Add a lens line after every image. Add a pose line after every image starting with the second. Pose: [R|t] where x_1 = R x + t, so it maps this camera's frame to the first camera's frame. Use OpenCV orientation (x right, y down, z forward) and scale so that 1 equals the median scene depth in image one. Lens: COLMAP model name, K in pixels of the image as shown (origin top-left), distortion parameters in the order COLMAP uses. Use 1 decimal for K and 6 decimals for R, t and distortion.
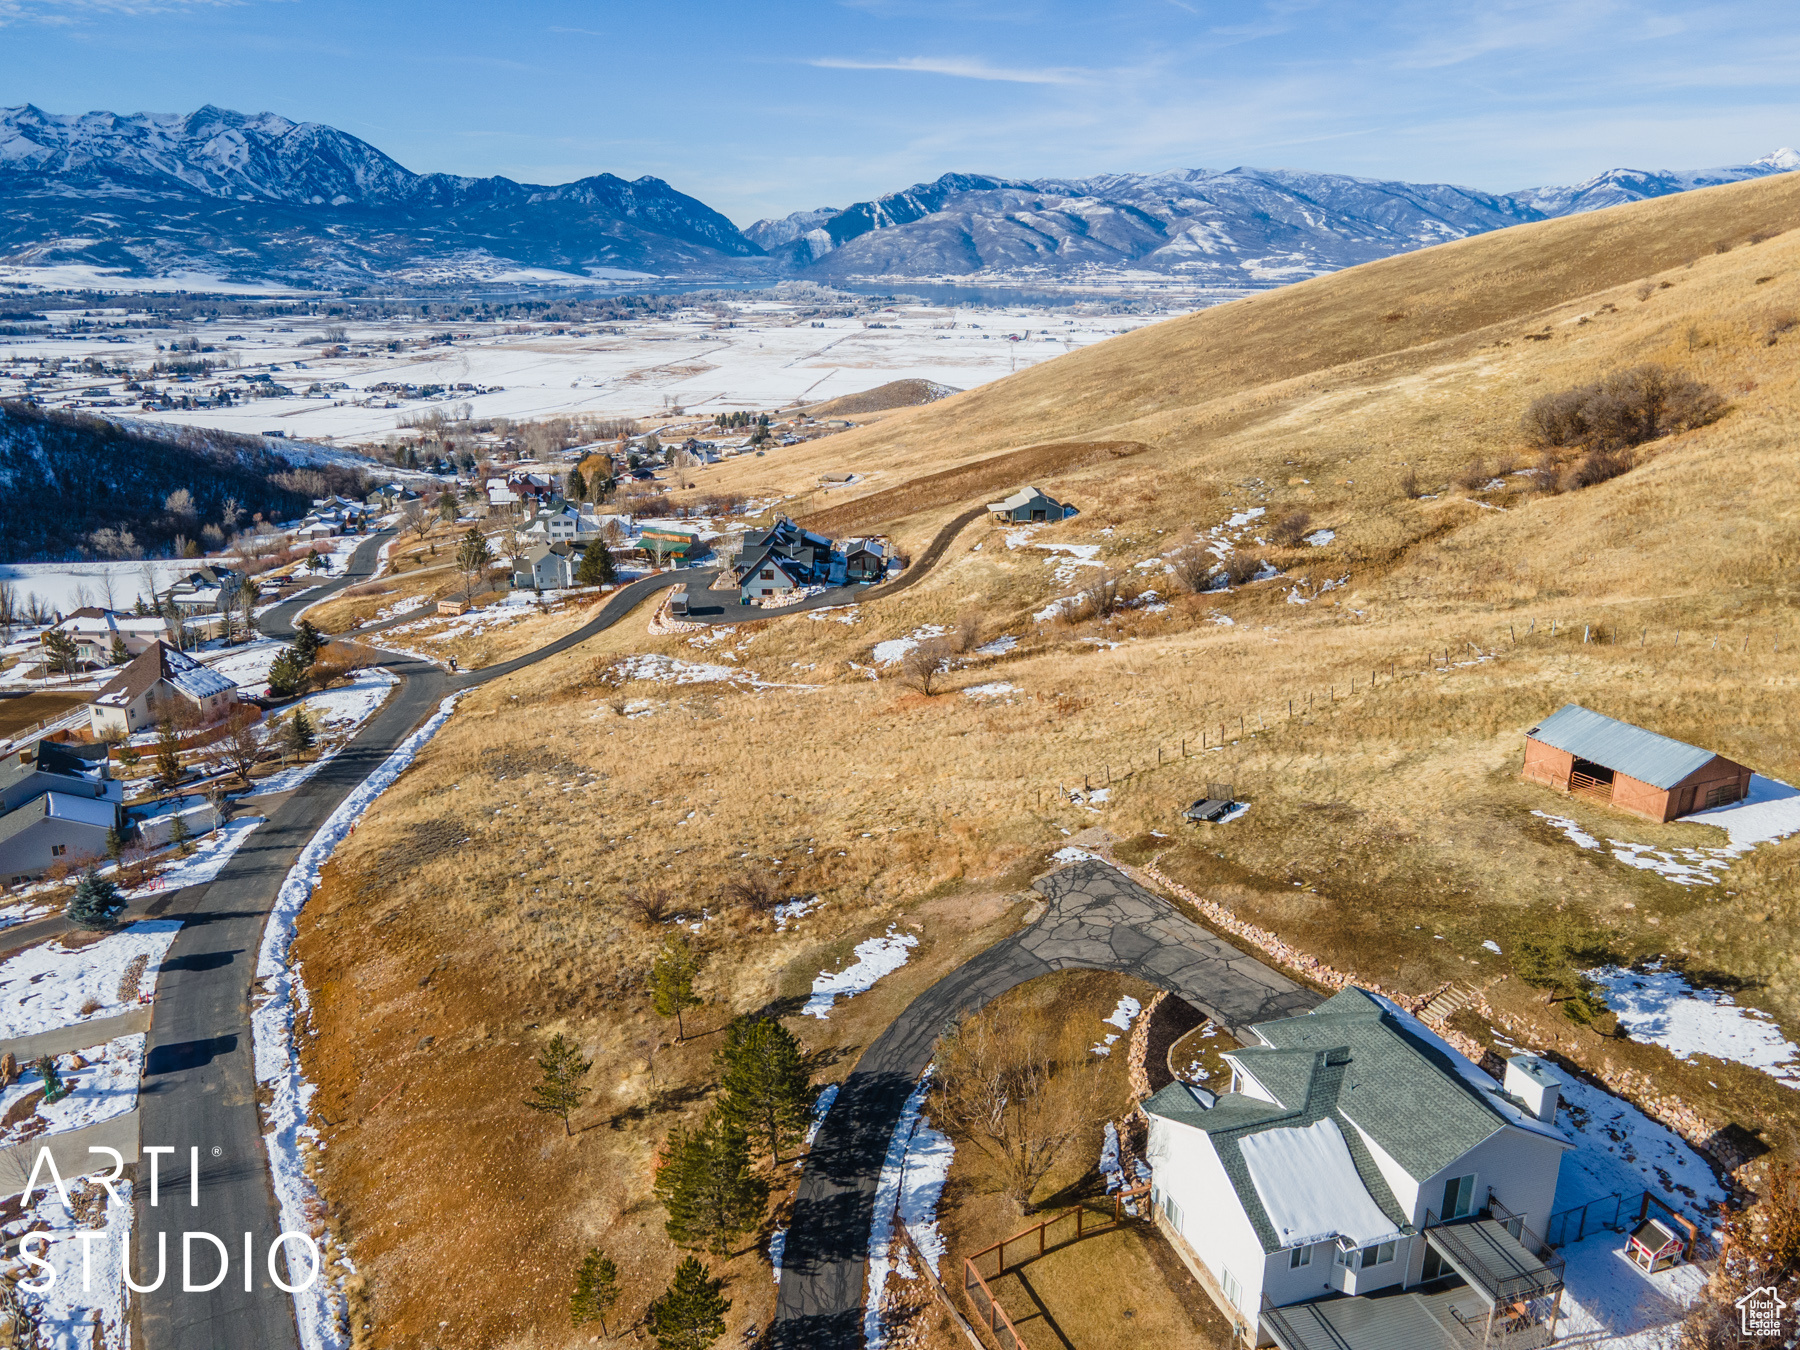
lens RADIAL K [[1326.4, 0, 900.0], [0, 1326.4, 675.0], [0, 0, 1]] dist [0.002844, 0.081782]
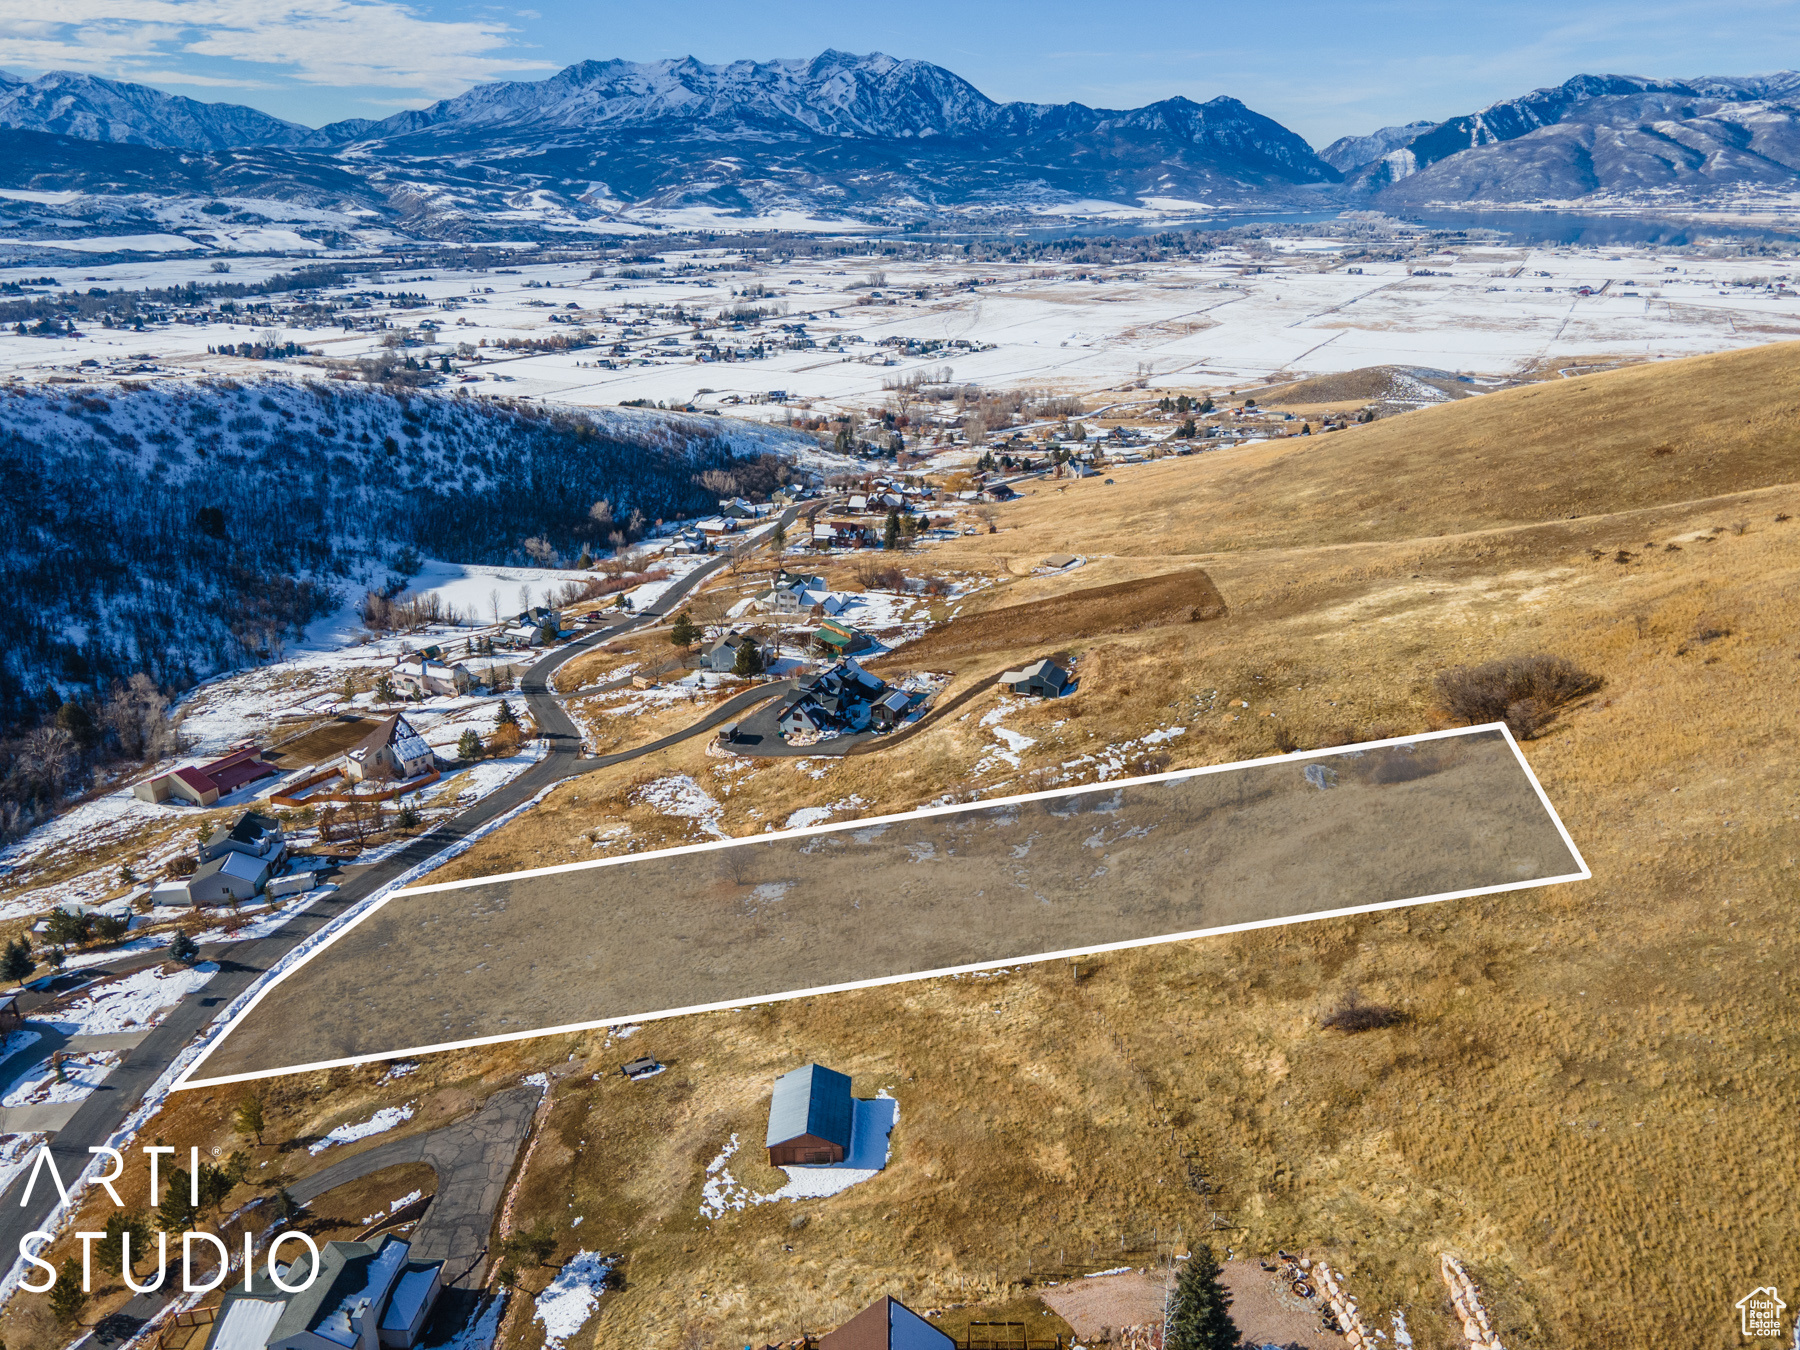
lens RADIAL K [[1365.0, 0, 899.6], [0, 1365.0, 642.2], [0, 0, 1]] dist [0.032997, 0.007975]
pose [[0.912567, 0.127485, -0.388548, 0.049226], [-0.113045, 0.991782, 0.059906, -0.023935], [0.392992, -0.010745, 0.919479, -0.015903]]
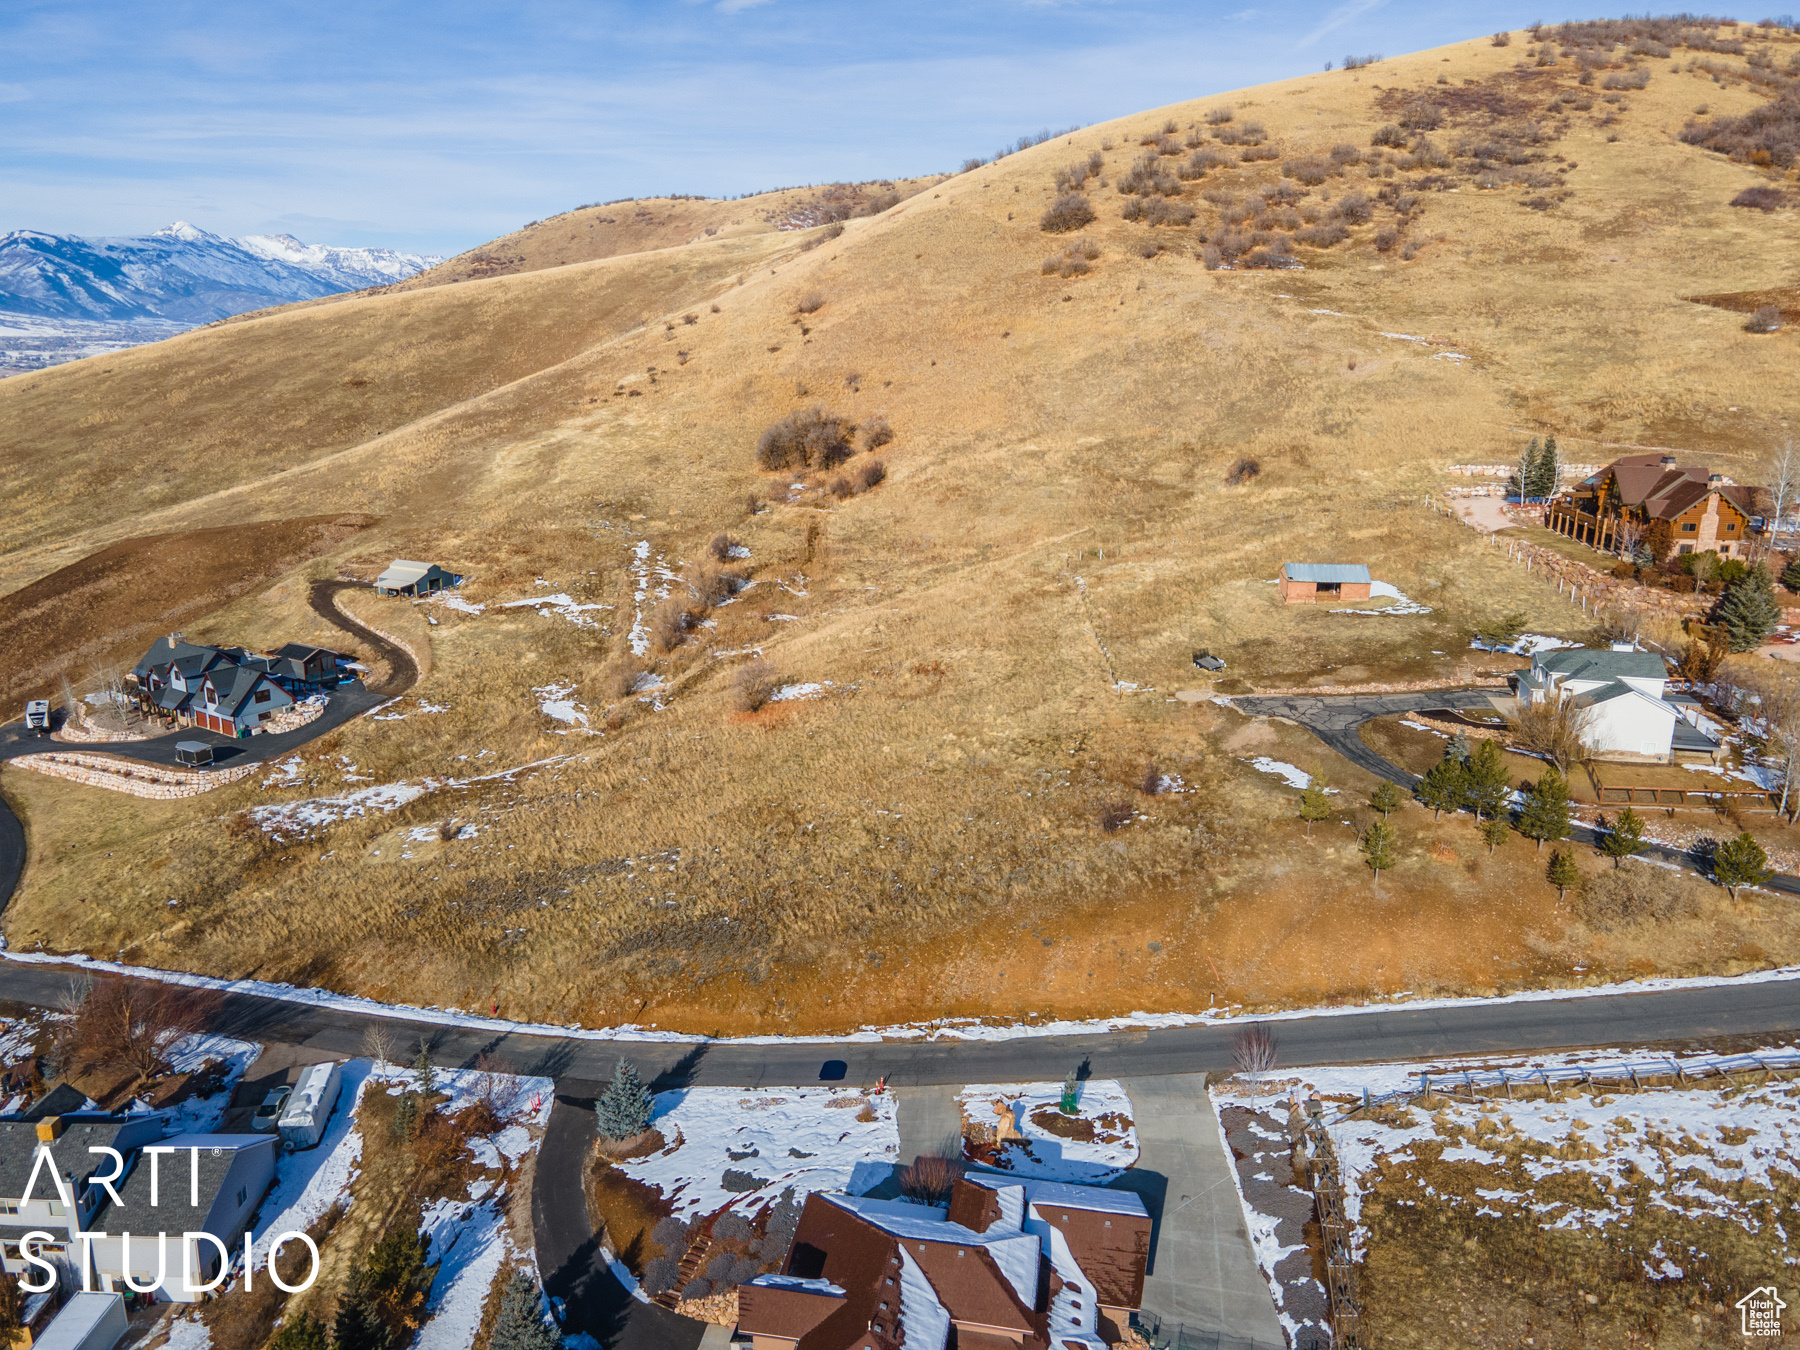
lens RADIAL K [[1319.2, 0, 900.0], [0, 1319.2, 675.0], [0, 0, 1]] dist [0.030478, 0.021160]
pose [[0.501348, -0.223161, 0.835972, -0.061990], [0.259036, 0.960565, 0.101072, -0.007001], [-0.825561, 0.165874, 0.539384, 0.019490]]
